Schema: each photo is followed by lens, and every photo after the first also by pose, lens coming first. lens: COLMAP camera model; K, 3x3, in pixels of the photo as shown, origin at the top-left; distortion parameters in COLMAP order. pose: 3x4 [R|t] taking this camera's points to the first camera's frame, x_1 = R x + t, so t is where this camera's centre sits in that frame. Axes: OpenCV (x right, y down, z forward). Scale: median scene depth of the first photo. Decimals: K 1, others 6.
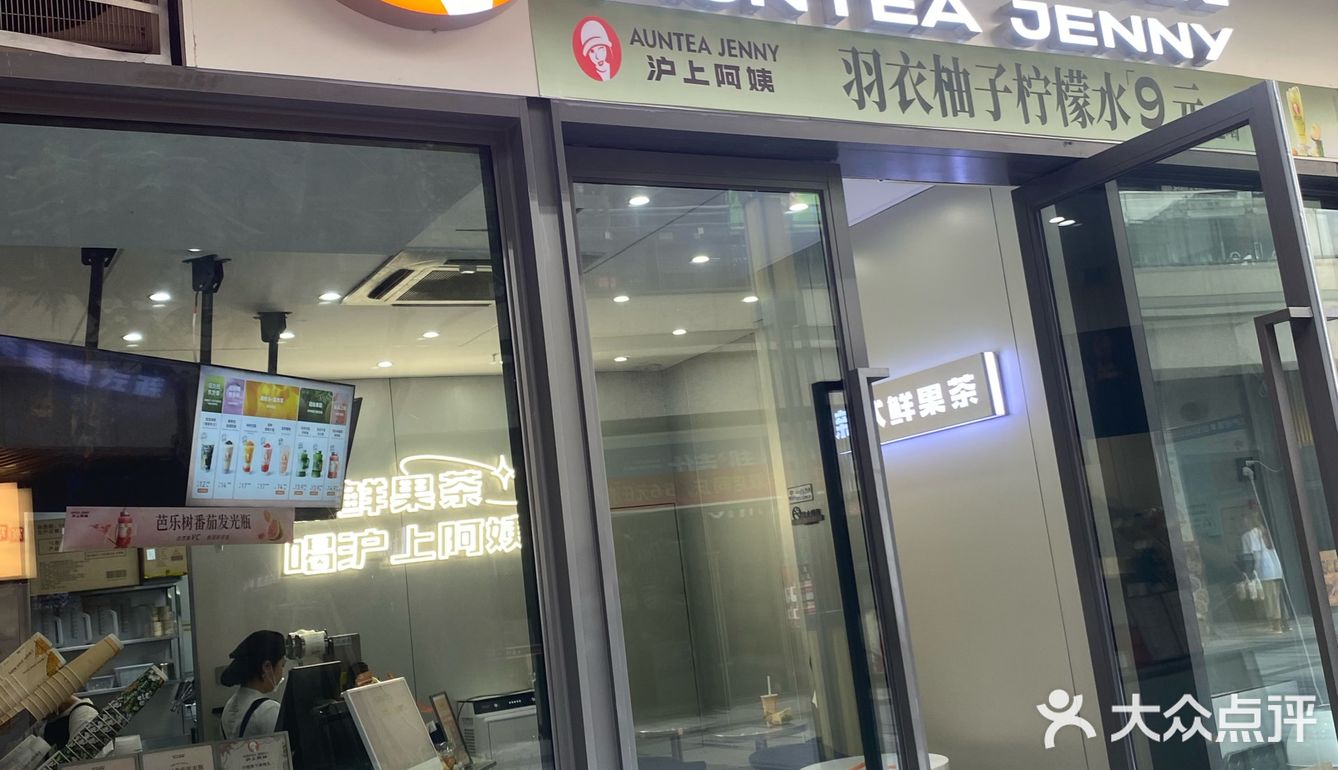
lens RADIAL K [[1339.1, 0, 670.4], [0, 1339.1, 398.0], [0, 0, 1]] dist [0.196646, -0.478257]
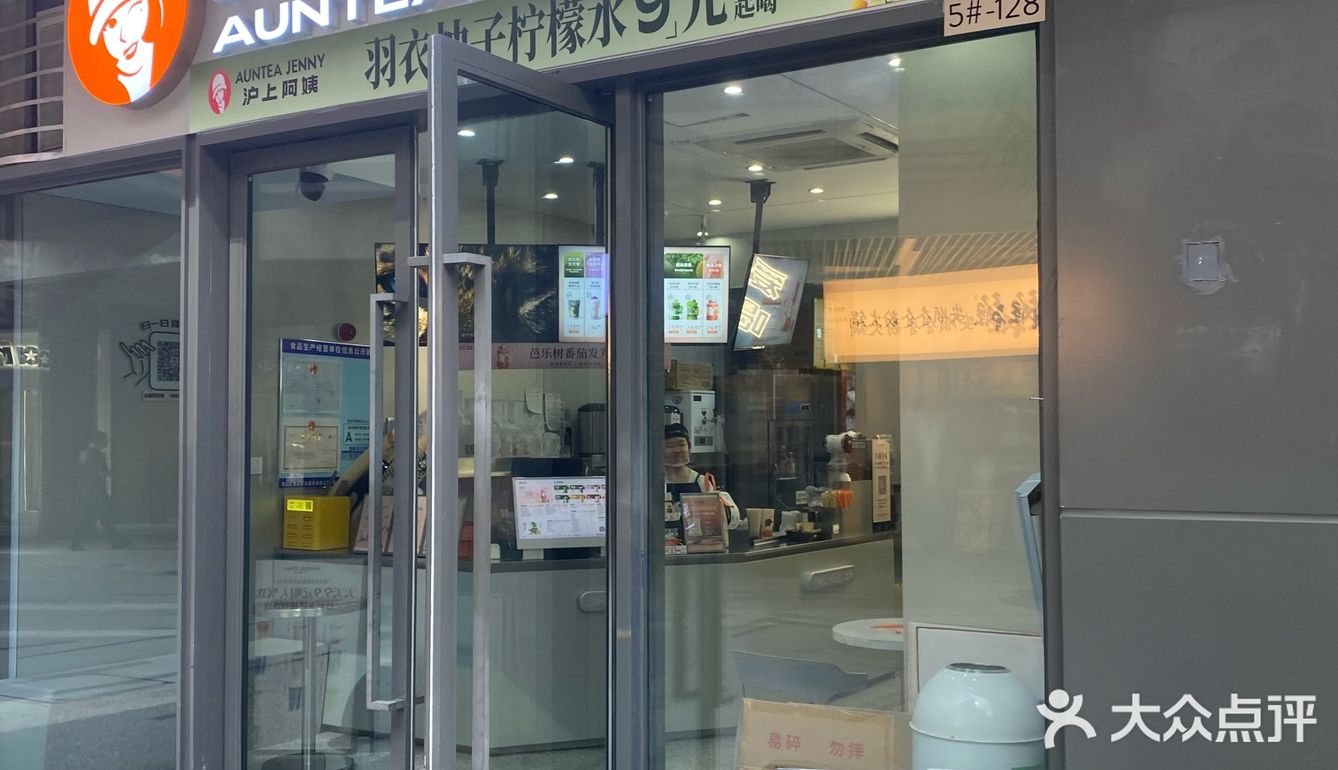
lens RADIAL K [[1339.1, 0, 670.4], [0, 1339.1, 398.0], [0, 0, 1]] dist [0.196646, -0.478257]
pose [[0.469478, 0.095115, -0.877806, 1.384684], [0.070712, 0.986937, 0.144759, -0.088927], [0.880108, -0.130033, 0.456620, 0.604689]]
